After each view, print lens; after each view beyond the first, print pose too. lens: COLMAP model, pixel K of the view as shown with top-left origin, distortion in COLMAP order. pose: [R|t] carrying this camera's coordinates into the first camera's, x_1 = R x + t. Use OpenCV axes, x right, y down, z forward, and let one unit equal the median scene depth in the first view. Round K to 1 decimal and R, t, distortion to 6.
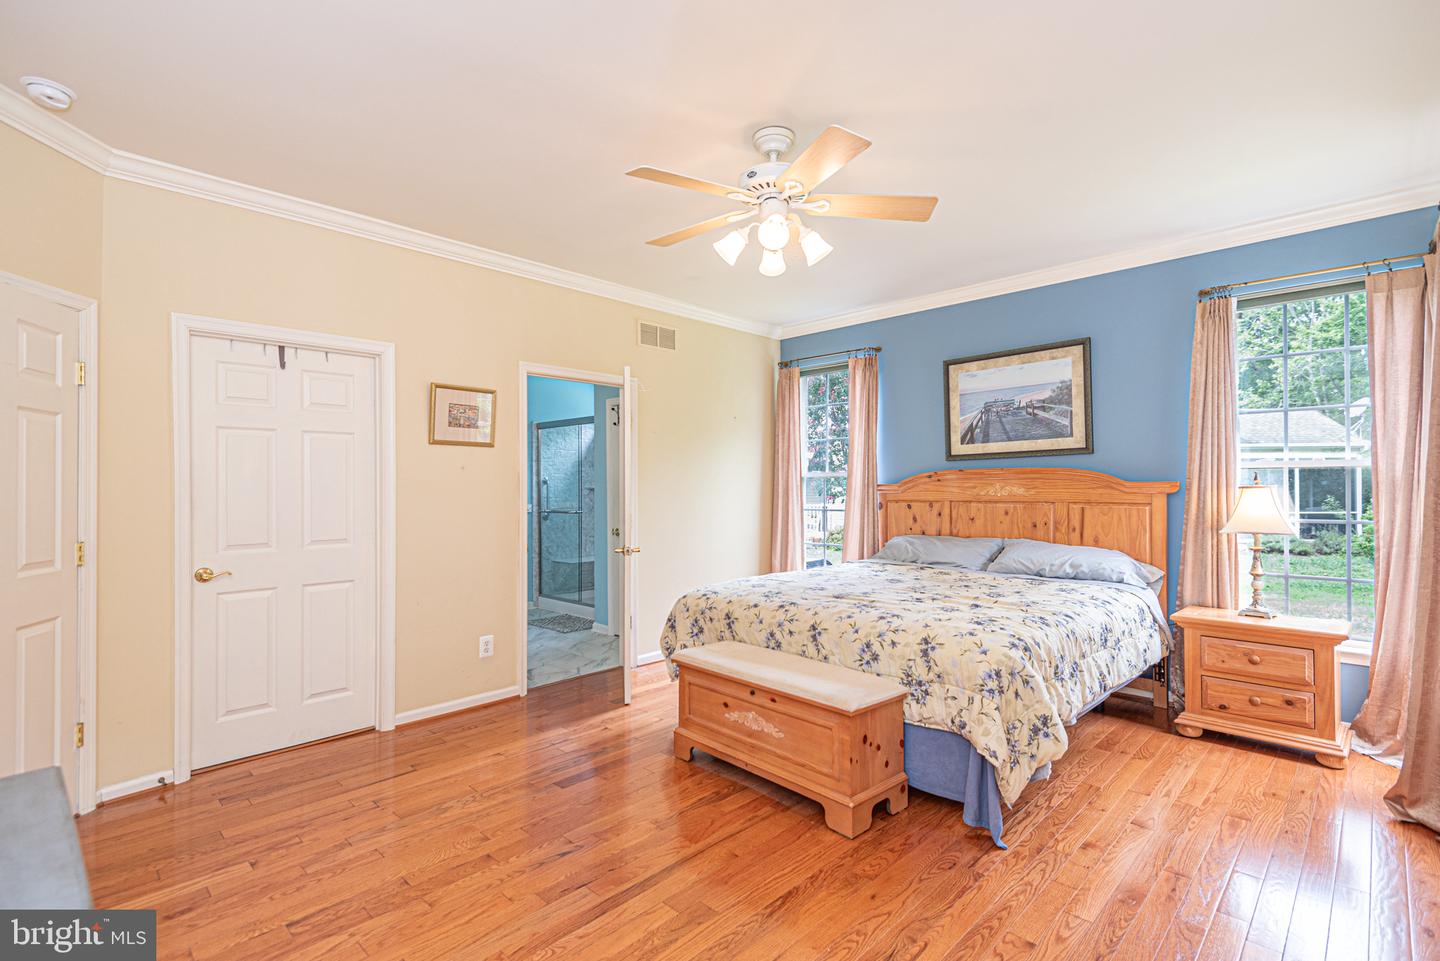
lens RADIAL K [[659.4, 0, 715.7], [0, 659.4, 486.4], [0, 0, 1]] dist [0.011418, -0.000554]
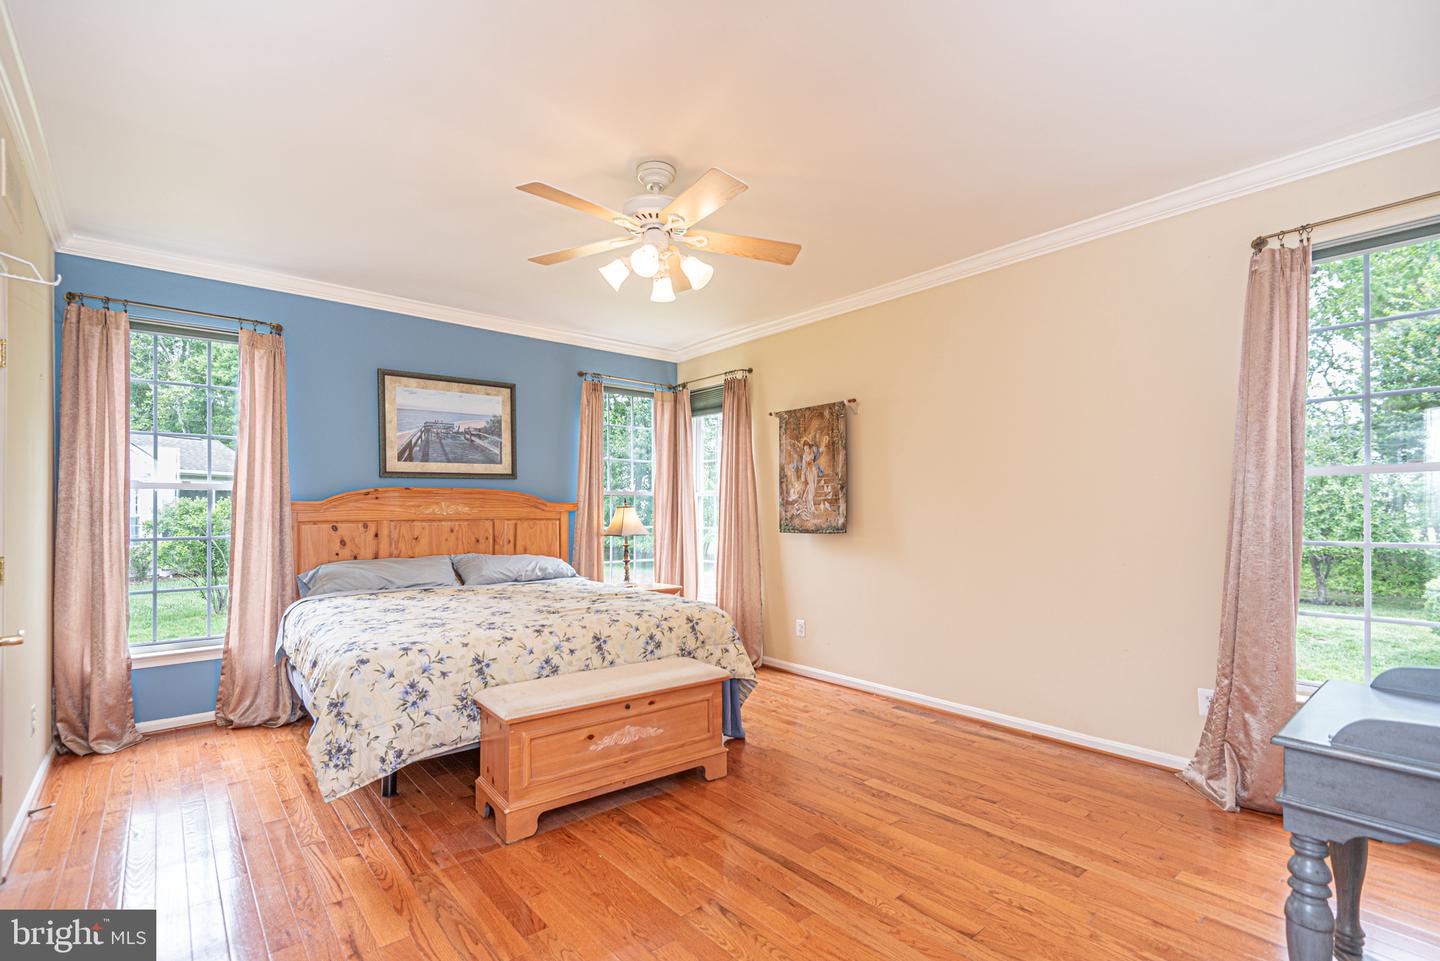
lens RADIAL K [[659.4, 0, 720.2], [0, 659.4, 510.7], [0, 0, 1]] dist [0.011418, -0.000554]
pose [[0.094506, 0.004370, 0.995515, -0.593486], [0.000537, 0.999990, -0.004441, 0.013857], [-0.995524, 0.000954, 0.094503, 0.493205]]
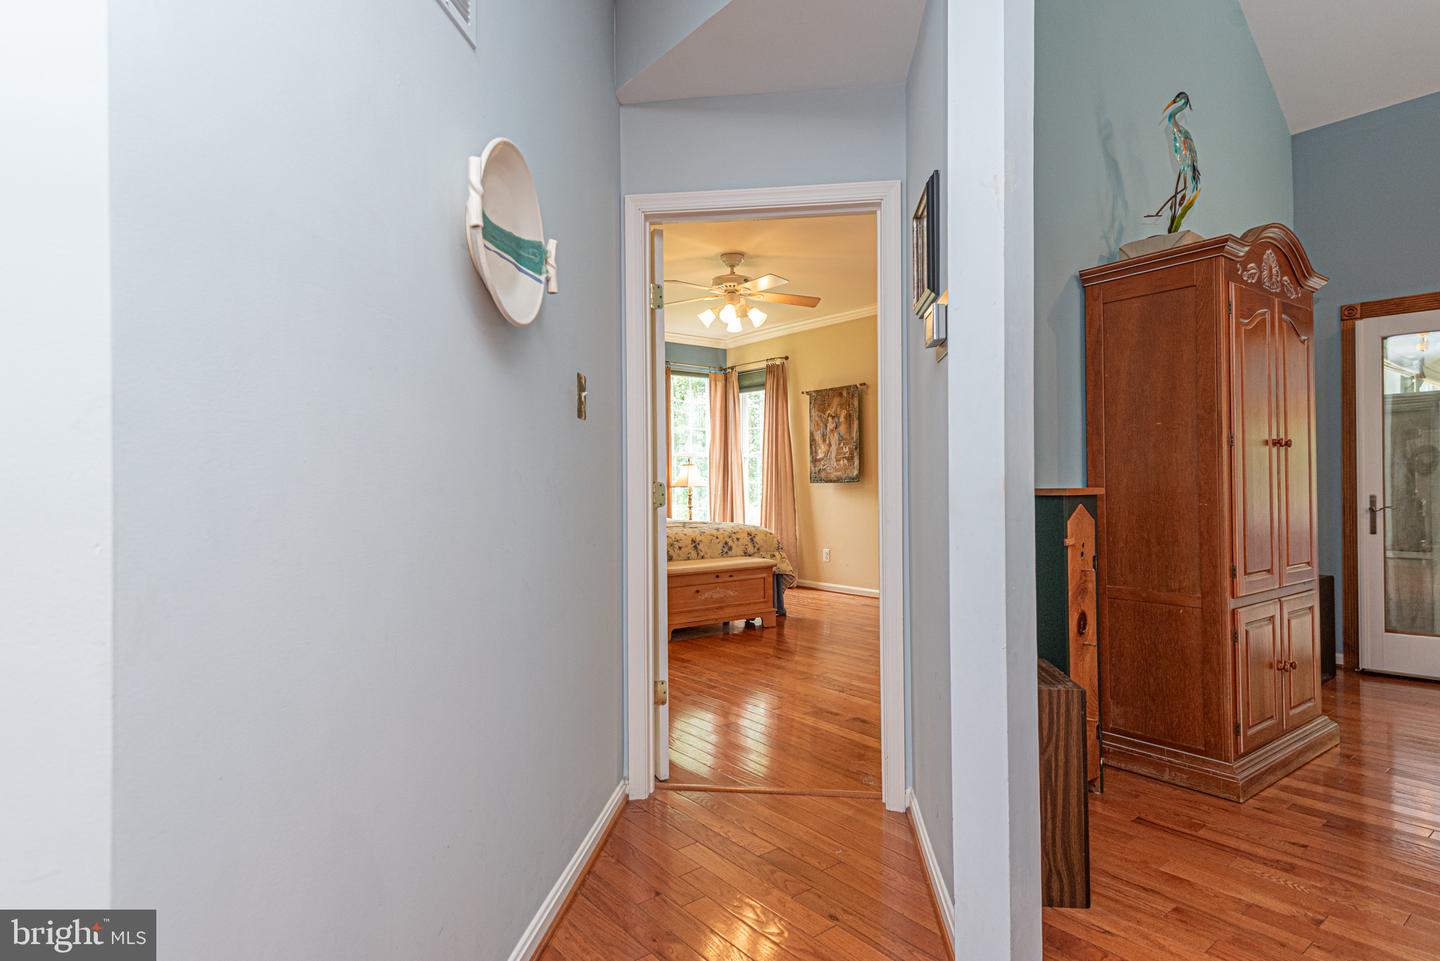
lens RADIAL K [[786.2, 0, 705.8], [0, 786.2, 475.1], [0, 0, 1]] dist [0.000550, 0.000012]
pose [[0.143775, 0.015603, 0.989487, -1.240608], [0.003979, 0.999858, -0.016345, 0.056328], [-0.989602, 0.006288, 0.143693, 0.476703]]
